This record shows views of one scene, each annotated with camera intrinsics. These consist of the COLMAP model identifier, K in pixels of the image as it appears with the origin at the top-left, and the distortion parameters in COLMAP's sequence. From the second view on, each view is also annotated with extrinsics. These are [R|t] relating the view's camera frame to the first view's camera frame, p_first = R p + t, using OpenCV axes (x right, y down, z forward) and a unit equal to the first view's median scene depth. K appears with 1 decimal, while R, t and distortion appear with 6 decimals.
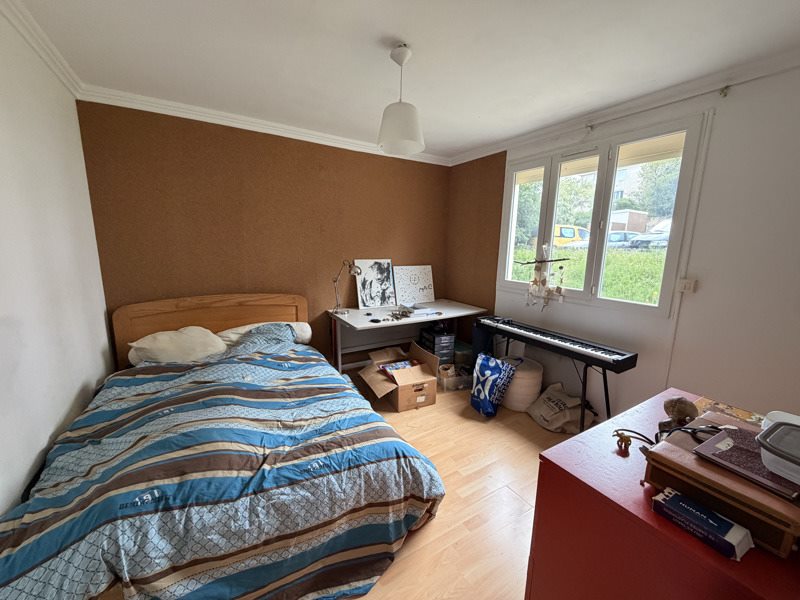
lens RADIAL K [[319.8, 0, 398.1], [0, 319.8, 299.3], [0, 0, 1]] dist [0.013756, 0.000064]
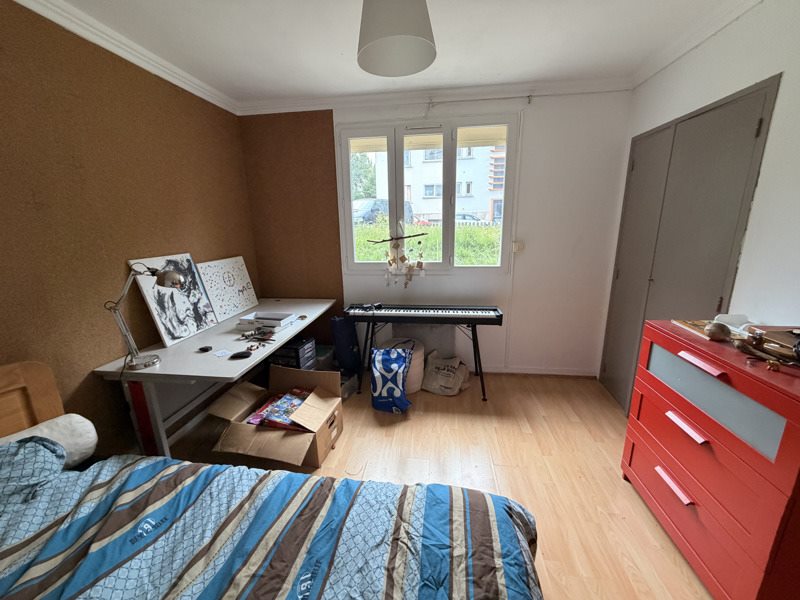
lens RADIAL K [[319.8, 0, 400.1], [0, 319.8, 299.2], [0, 0, 1]] dist [0.013756, 0.000064]
pose [[0.624347, -0.213105, 0.751517, -0.317476], [0.170352, 0.976057, 0.135252, -0.067020], [-0.762346, 0.043579, 0.645701, 0.371685]]
